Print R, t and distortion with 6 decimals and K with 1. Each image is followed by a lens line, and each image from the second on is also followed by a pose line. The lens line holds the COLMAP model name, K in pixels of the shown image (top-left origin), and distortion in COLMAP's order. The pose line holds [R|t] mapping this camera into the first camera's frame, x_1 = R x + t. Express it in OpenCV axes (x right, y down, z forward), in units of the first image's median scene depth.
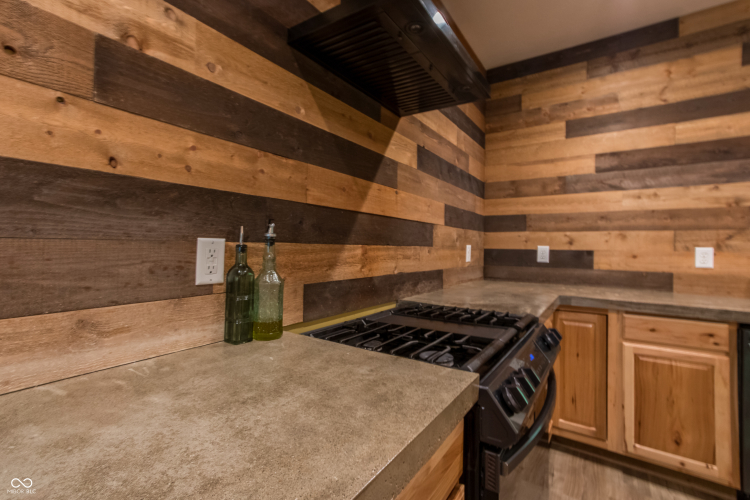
lens RADIAL K [[361.2, 0, 359.1], [0, 361.2, 246.8], [0, 0, 1]] dist [-0.017566, 0.003215]
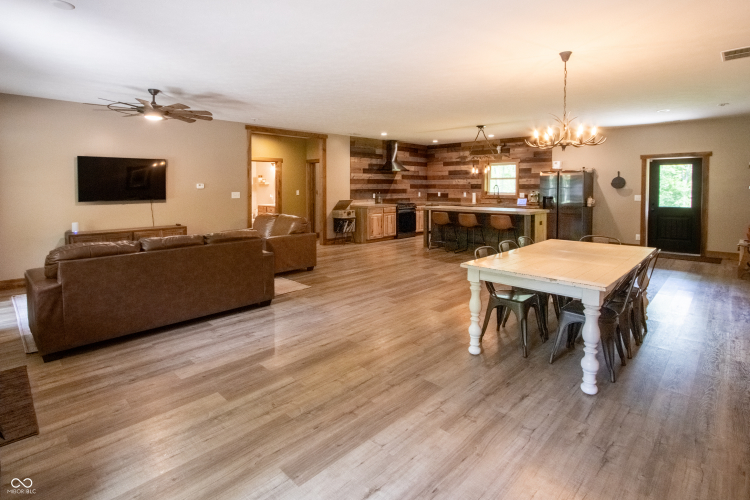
lens RADIAL K [[389.8, 0, 354.4], [0, 389.8, 194.2], [0, 0, 1]] dist [-0.003387, -0.000195]
pose [[0.985848, -0.014691, -0.166997, 0.329459], [0.017308, 0.999749, 0.014229, -0.064533], [0.166746, -0.016918, 0.985855, -3.728989]]
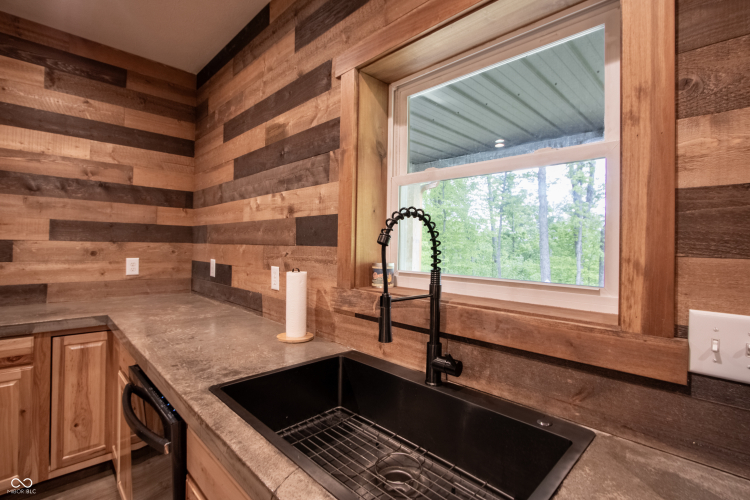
lens RADIAL K [[361.2, 0, 360.3], [0, 361.2, 244.6], [0, 0, 1]] dist [-0.017566, 0.003215]
pose [[0.985677, 0.002116, -0.168629, 1.124801], [-0.003732, 0.999950, -0.009266, -0.035820], [0.168601, 0.009762, 0.985636, 0.154958]]
